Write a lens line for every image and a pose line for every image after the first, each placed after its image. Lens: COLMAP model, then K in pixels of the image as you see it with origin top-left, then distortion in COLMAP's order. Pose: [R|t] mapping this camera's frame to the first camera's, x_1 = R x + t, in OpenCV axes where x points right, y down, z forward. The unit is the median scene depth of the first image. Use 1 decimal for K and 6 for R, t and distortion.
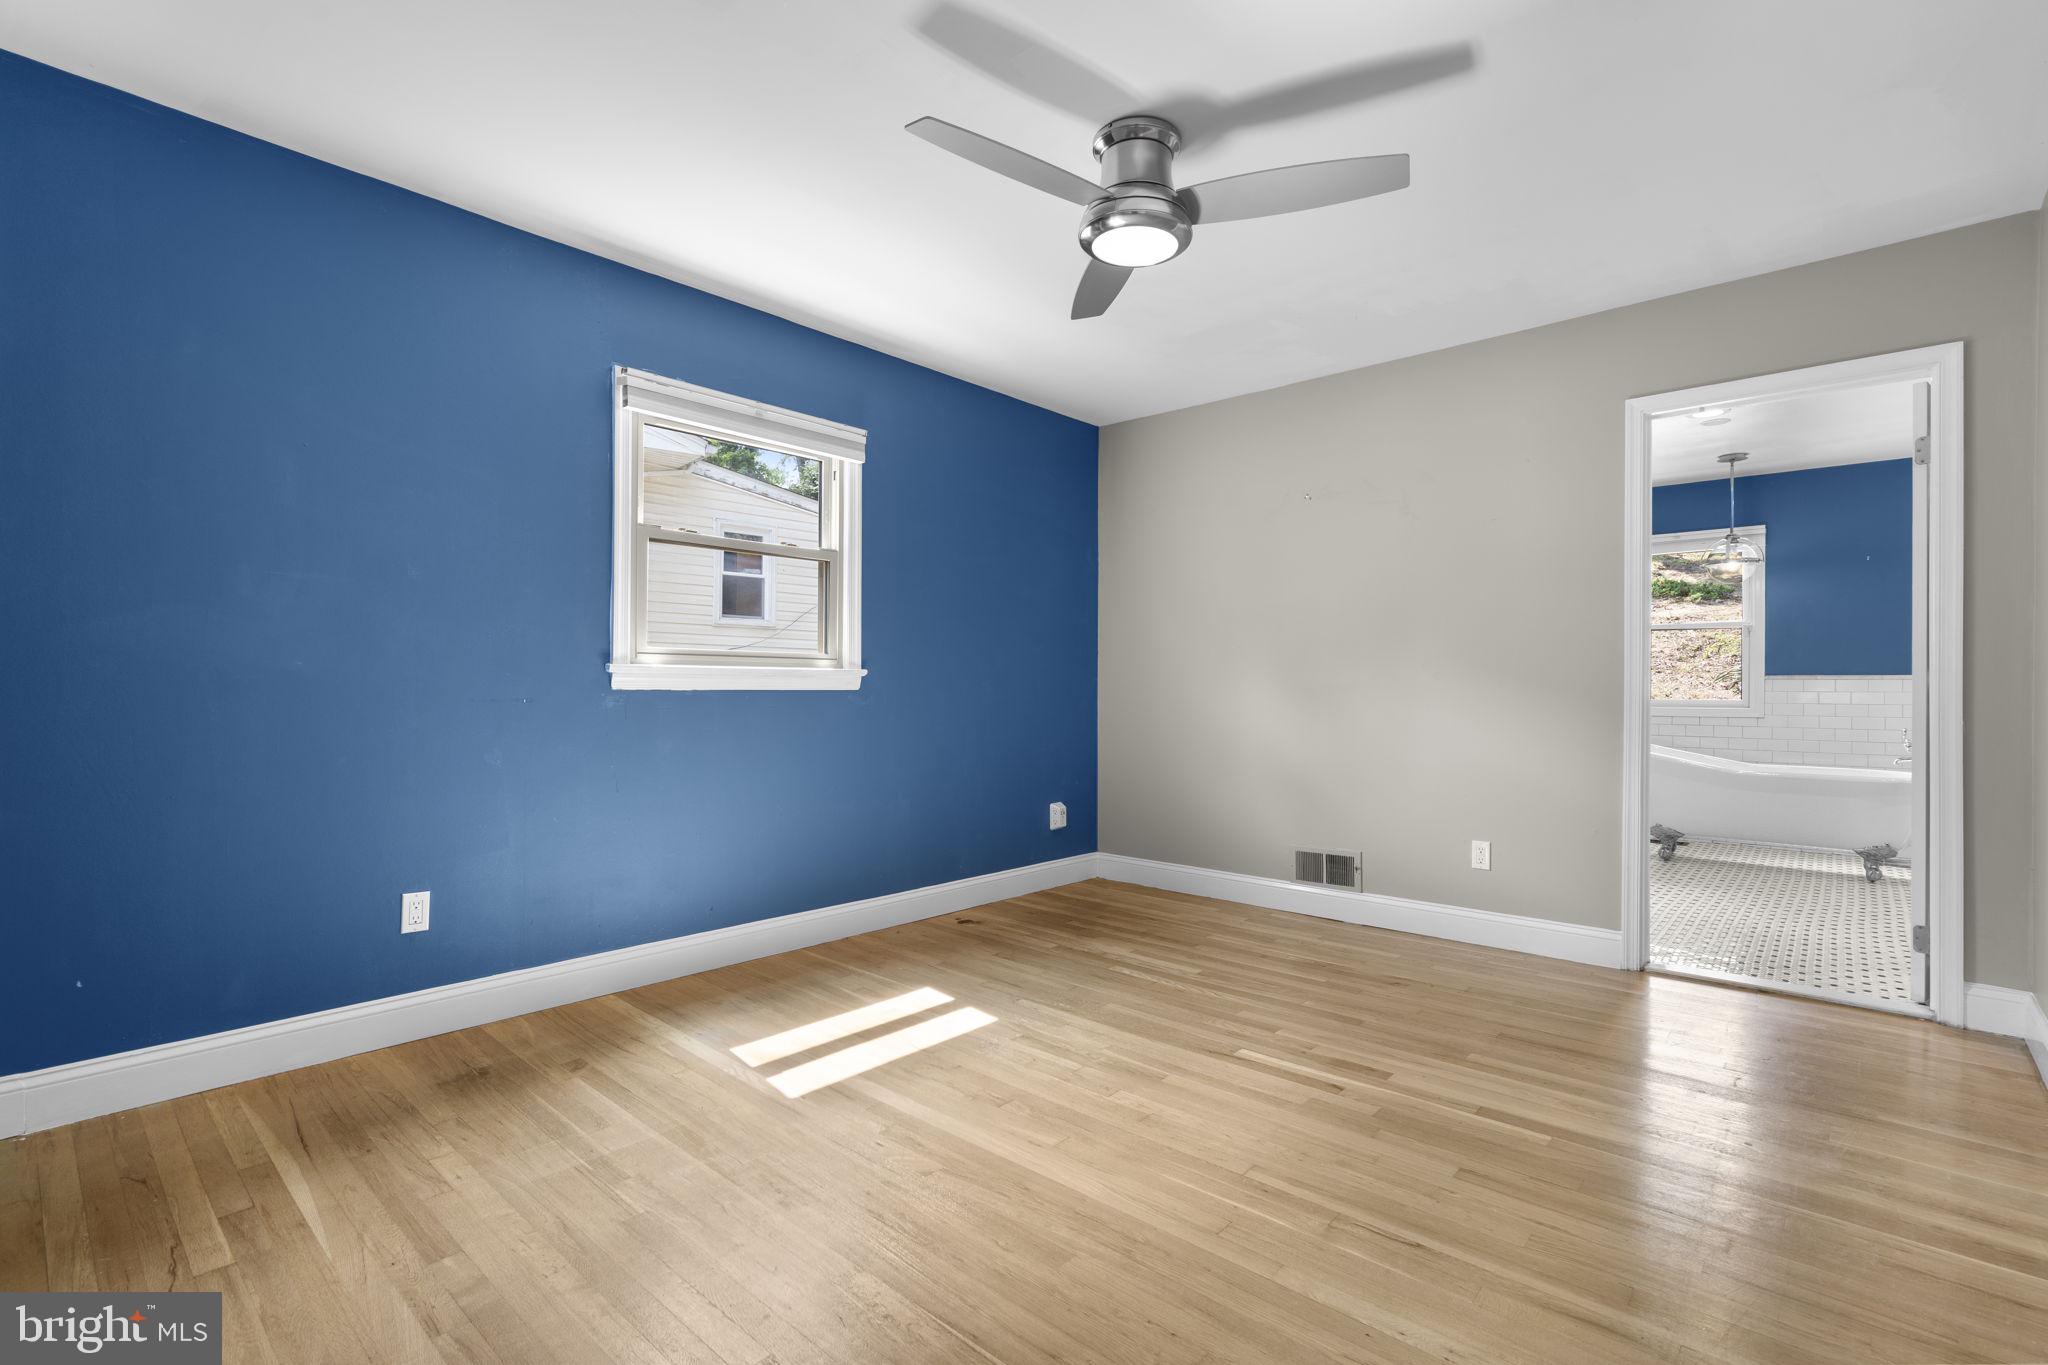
lens RADIAL K [[932.5, 0, 1029.9], [0, 932.5, 685.2], [0, 0, 1]] dist [0.003090, -0.001676]
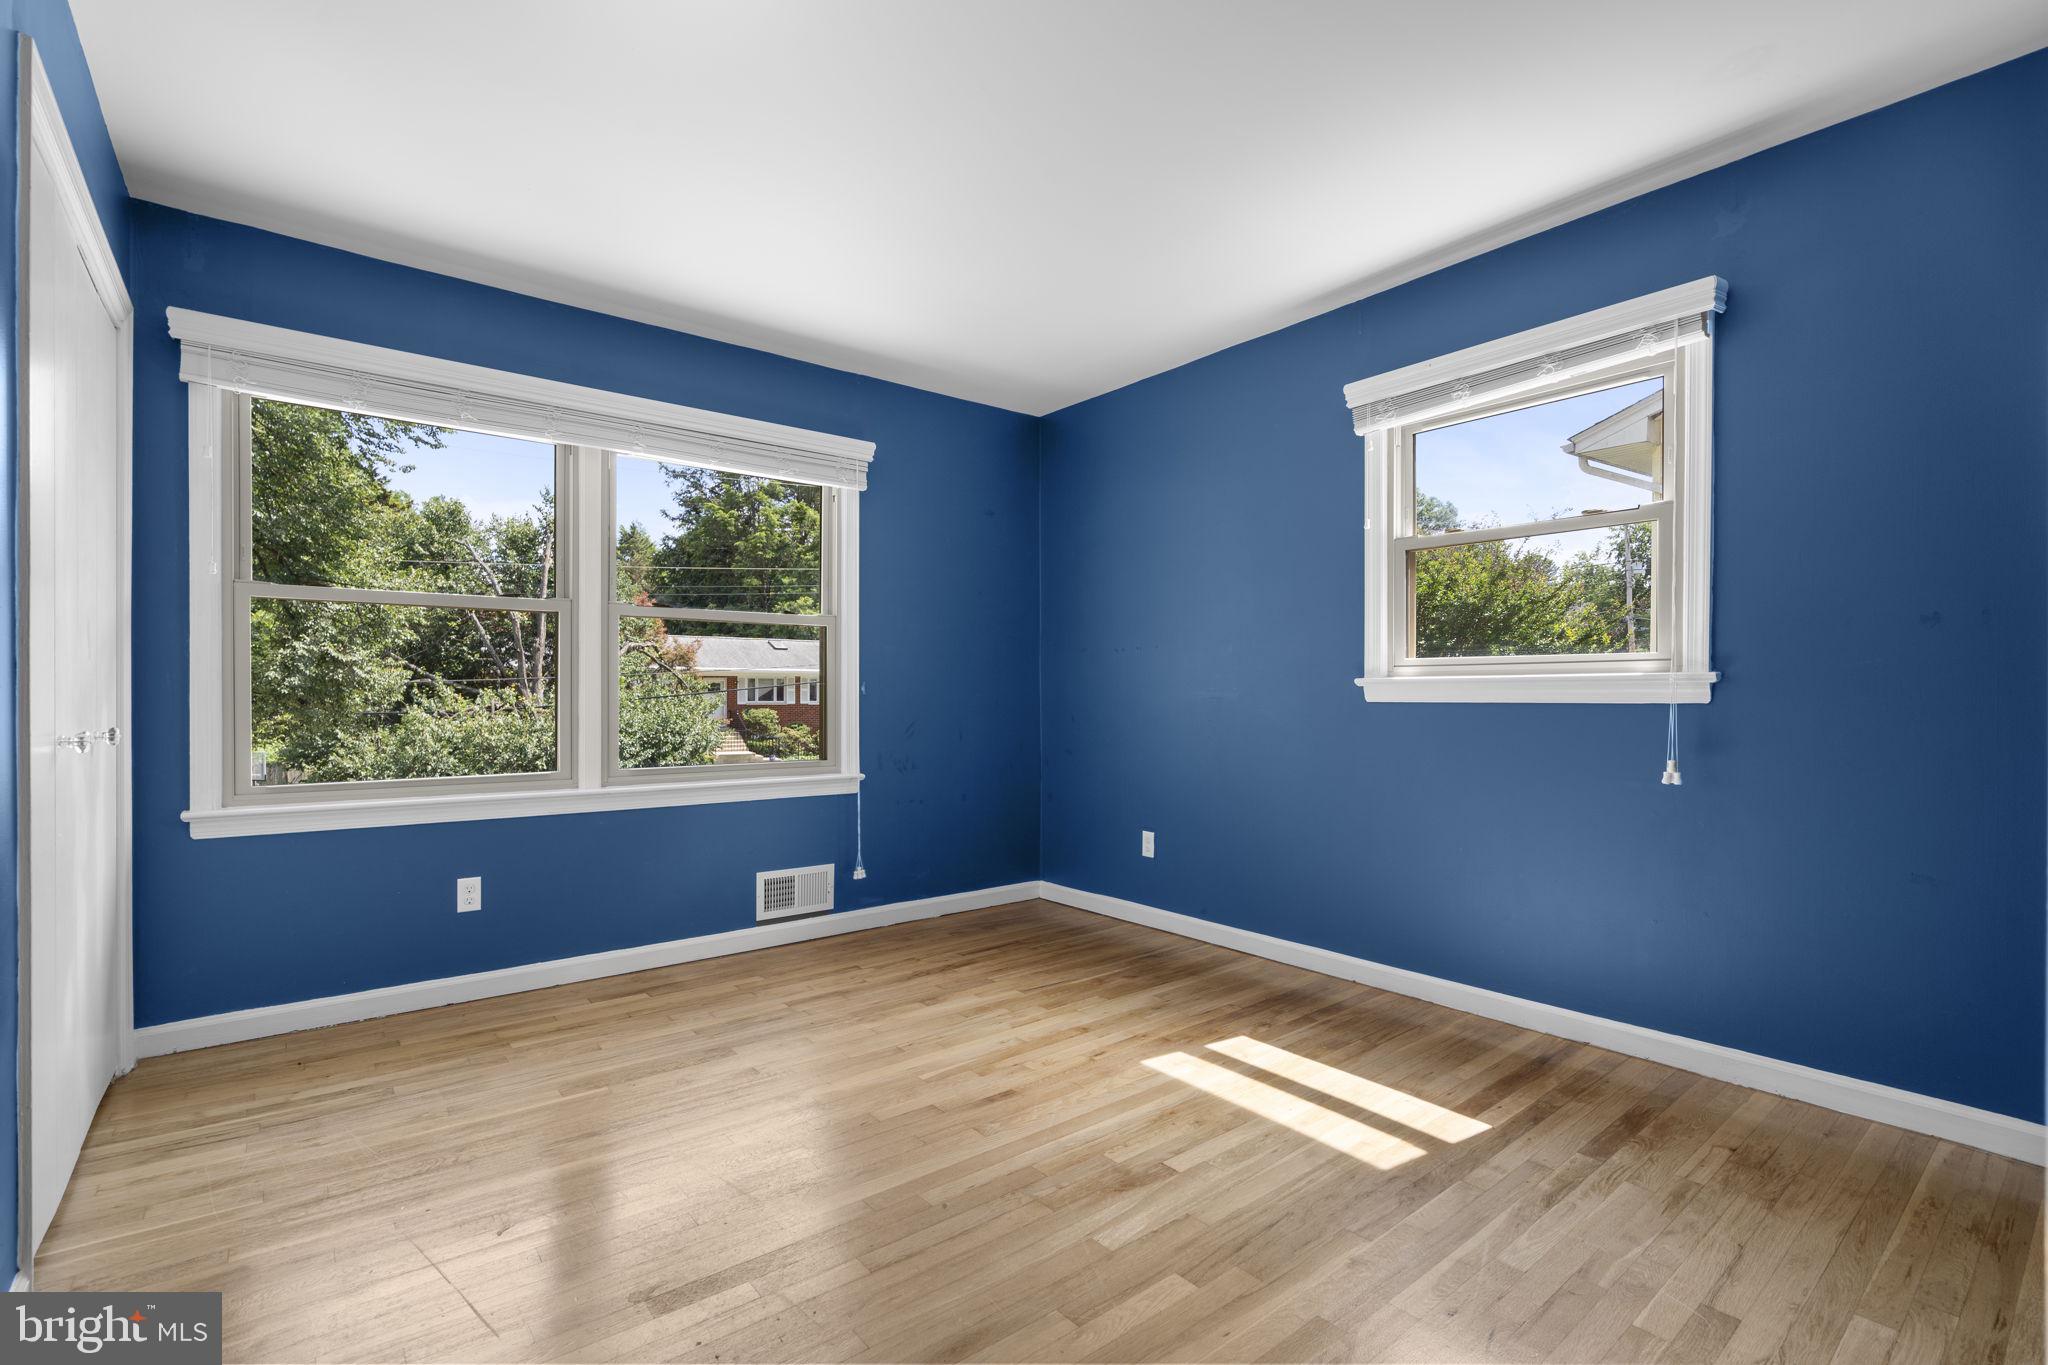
lens RADIAL K [[932.5, 0, 1031.5], [0, 932.5, 688.7], [0, 0, 1]] dist [0.003090, -0.001676]
pose [[-0.173407, -0.025907, -0.984510, 0.731634], [-0.010082, 0.999648, -0.024530, 0.020927], [0.984799, 0.005672, -0.173607, 0.889757]]
